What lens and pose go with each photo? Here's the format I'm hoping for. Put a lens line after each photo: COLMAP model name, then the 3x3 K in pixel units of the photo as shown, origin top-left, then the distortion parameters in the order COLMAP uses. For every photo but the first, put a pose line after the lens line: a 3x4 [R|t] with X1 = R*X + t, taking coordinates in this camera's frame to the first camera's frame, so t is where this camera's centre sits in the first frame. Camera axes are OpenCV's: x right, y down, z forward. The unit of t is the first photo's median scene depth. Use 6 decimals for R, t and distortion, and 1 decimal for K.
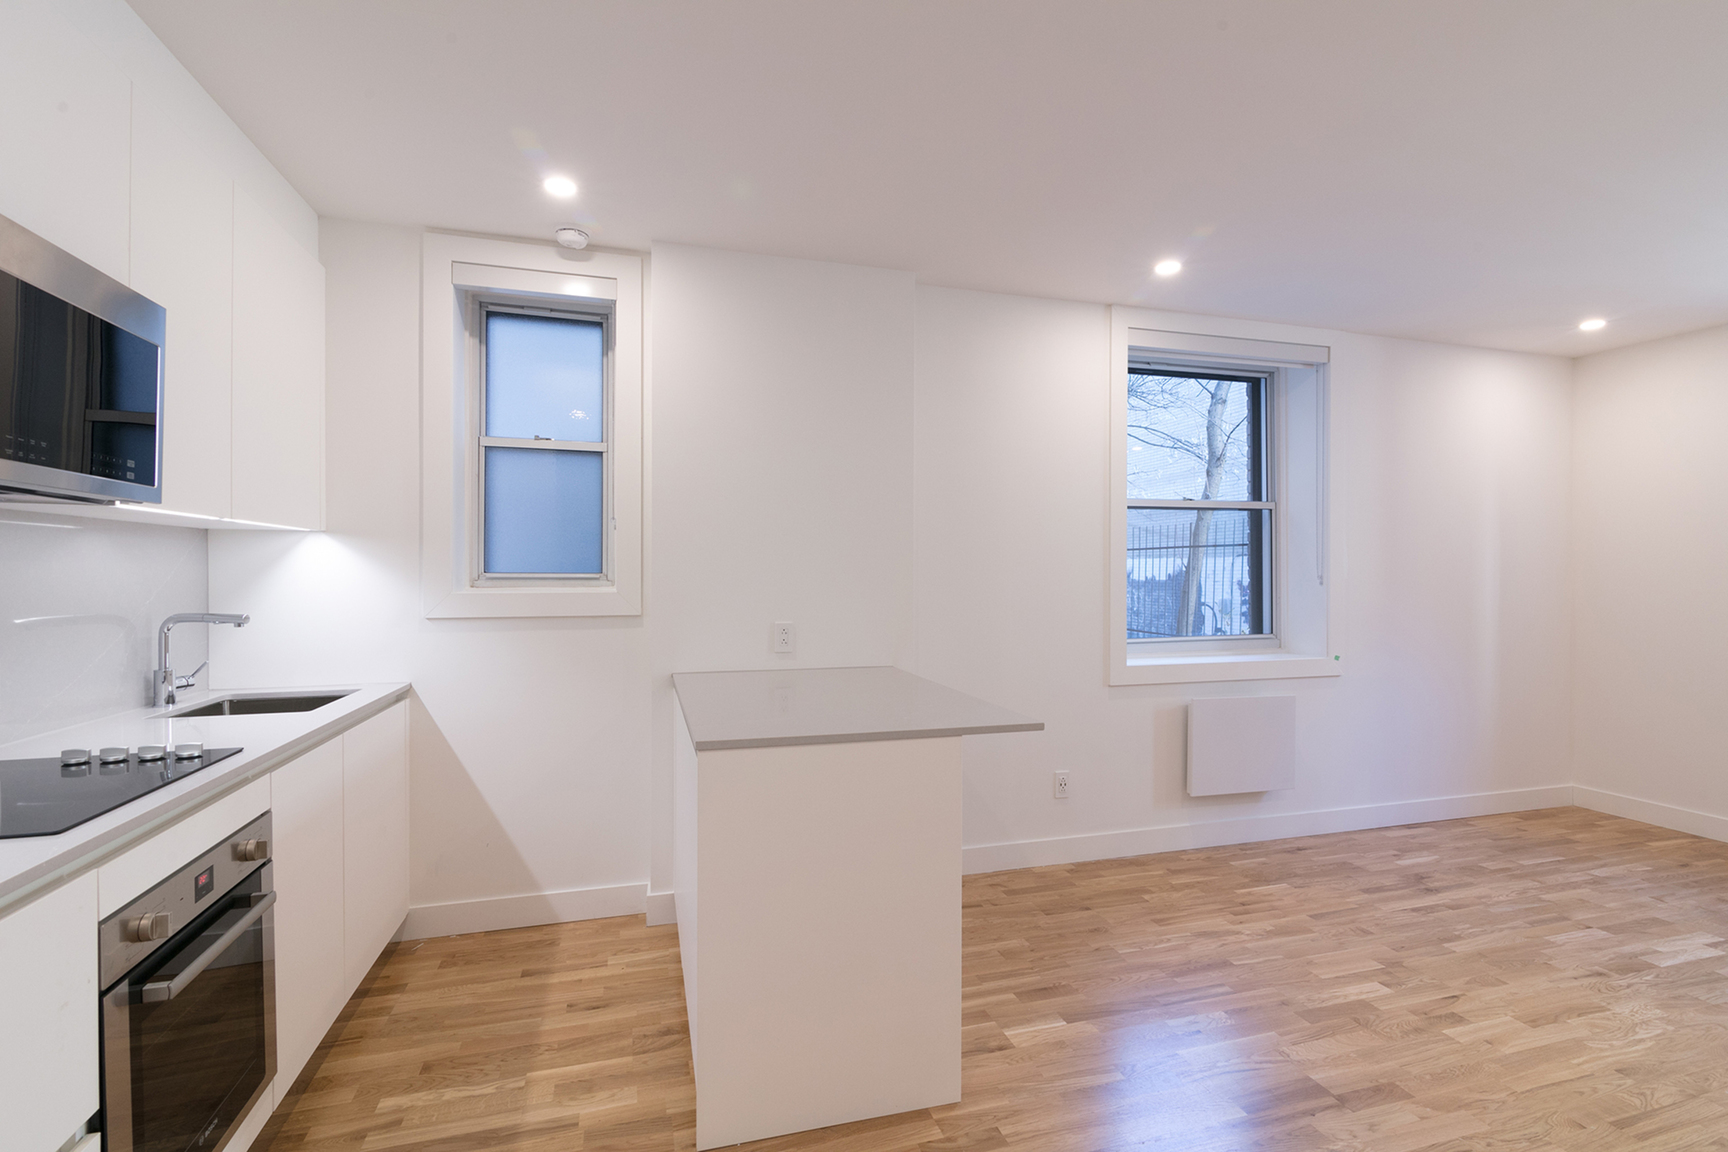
lens RADIAL K [[791.2, 0, 861.1], [0, 791.2, 574.9], [0, 0, 1]] dist [-0.000461, -0.000335]
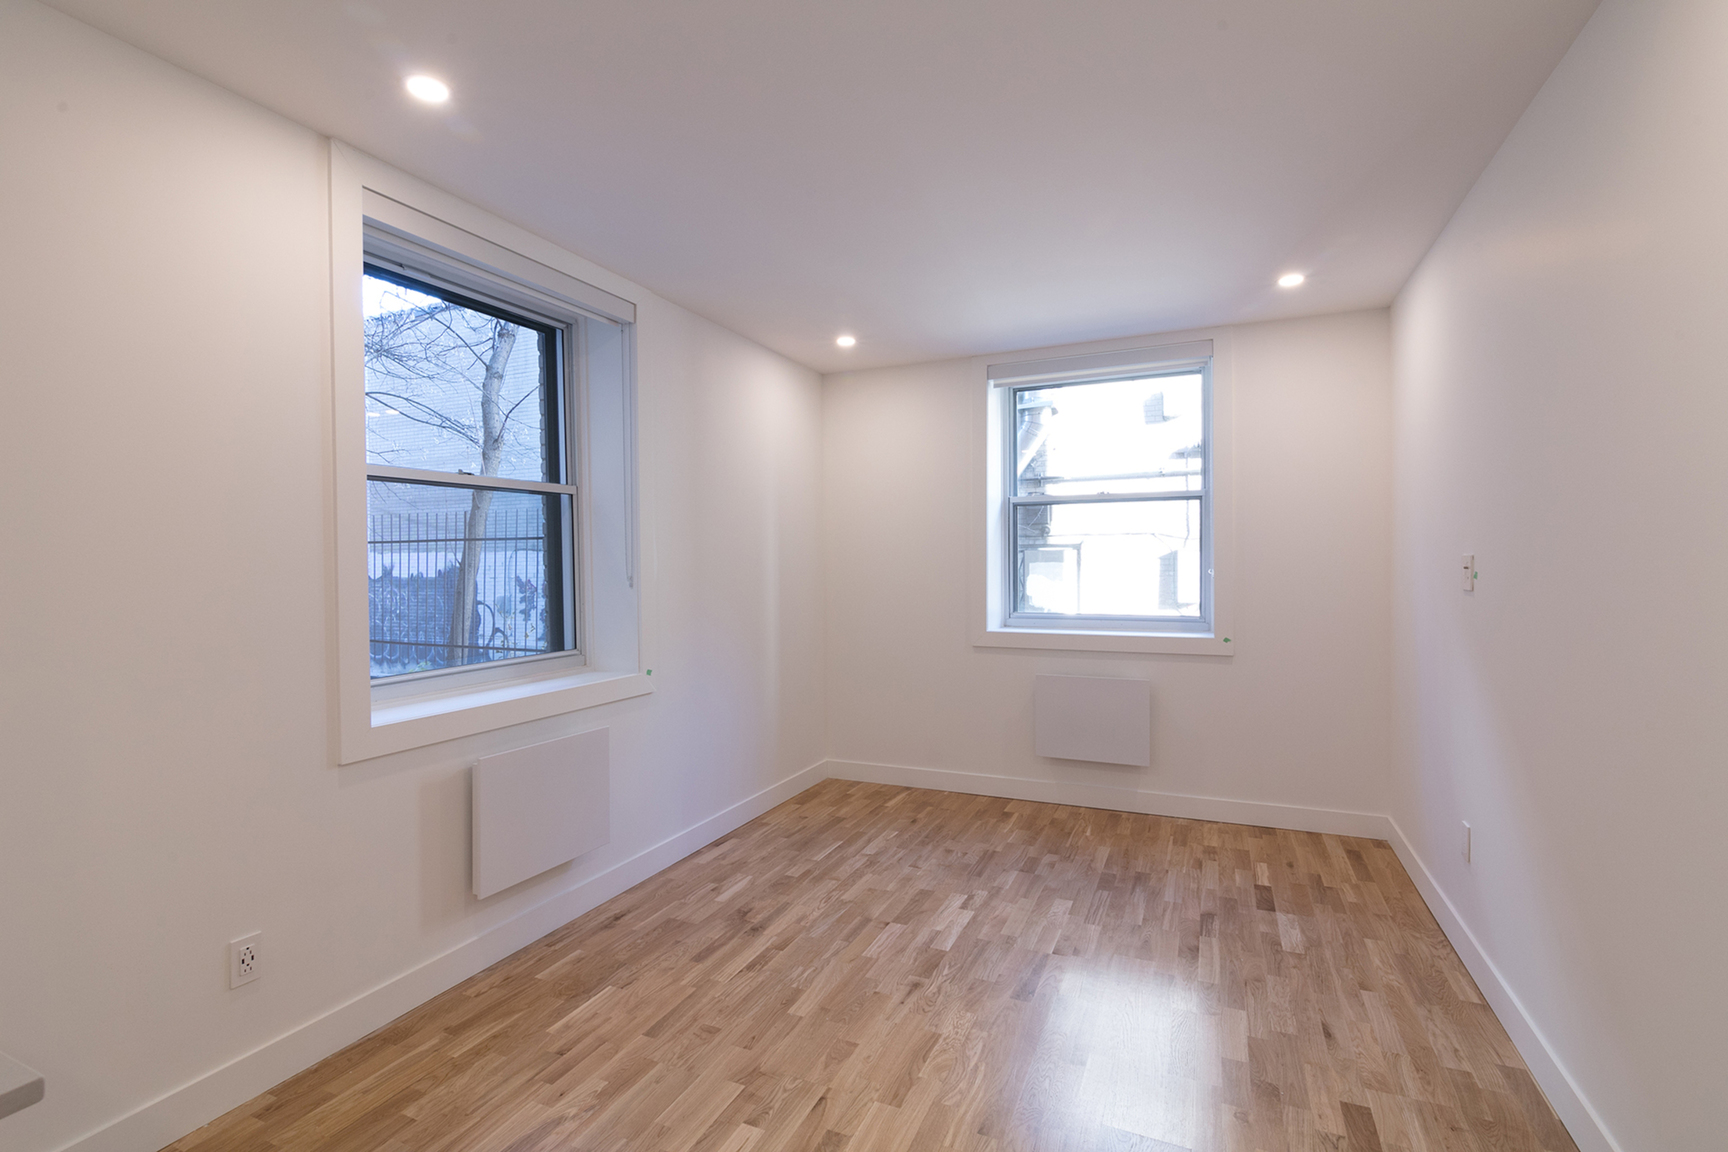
lens RADIAL K [[791.2, 0, 861.1], [0, 791.2, 574.9], [0, 0, 1]] dist [-0.000461, -0.000335]
pose [[0.651397, -0.018343, 0.758515, 0.114957], [0.012000, 0.999832, 0.013874, -0.010102], [-0.758642, 0.000065, 0.651507, 0.295561]]
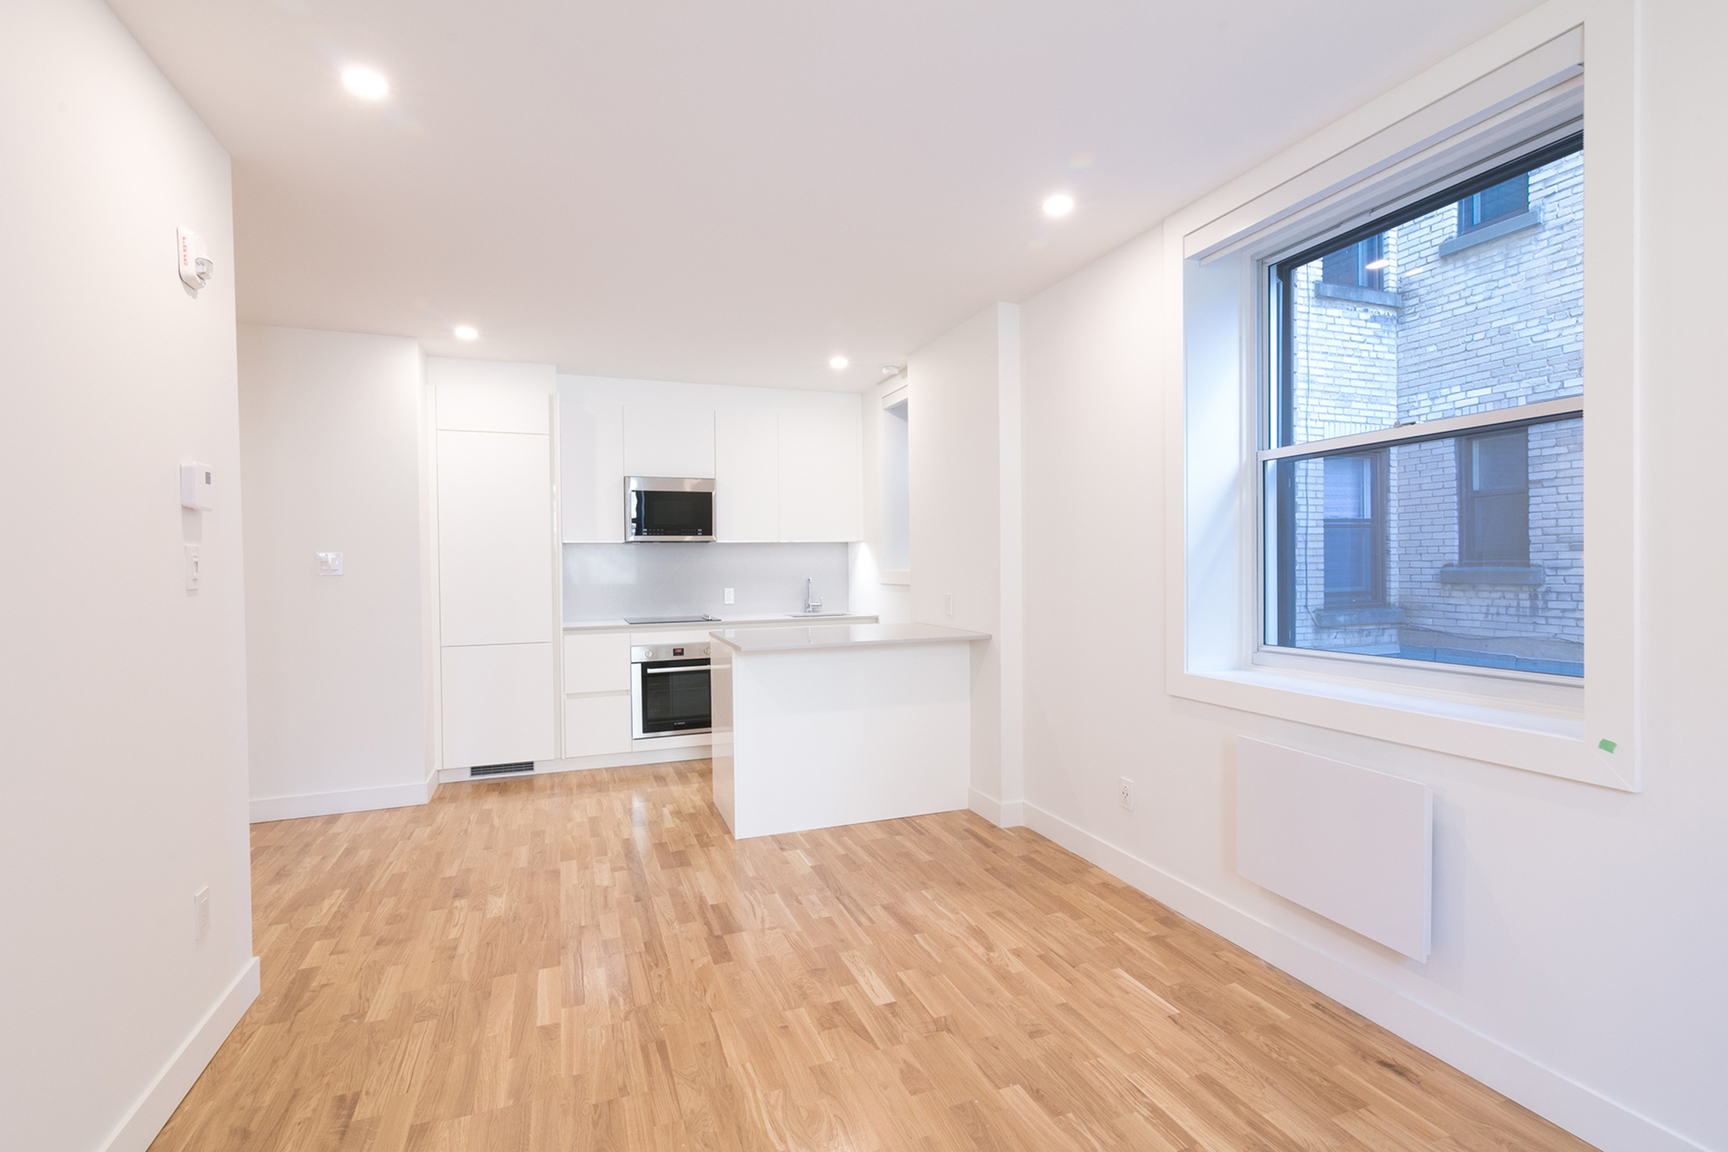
lens RADIAL K [[791.2, 0, 861.1], [0, 791.2, 574.9], [0, 0, 1]] dist [-0.000461, -0.000335]
pose [[0.075153, 0.013646, -0.997079, 1.082865], [0.008656, 0.999860, 0.014337, 0.004418], [0.997134, -0.009708, 0.075024, 0.622188]]
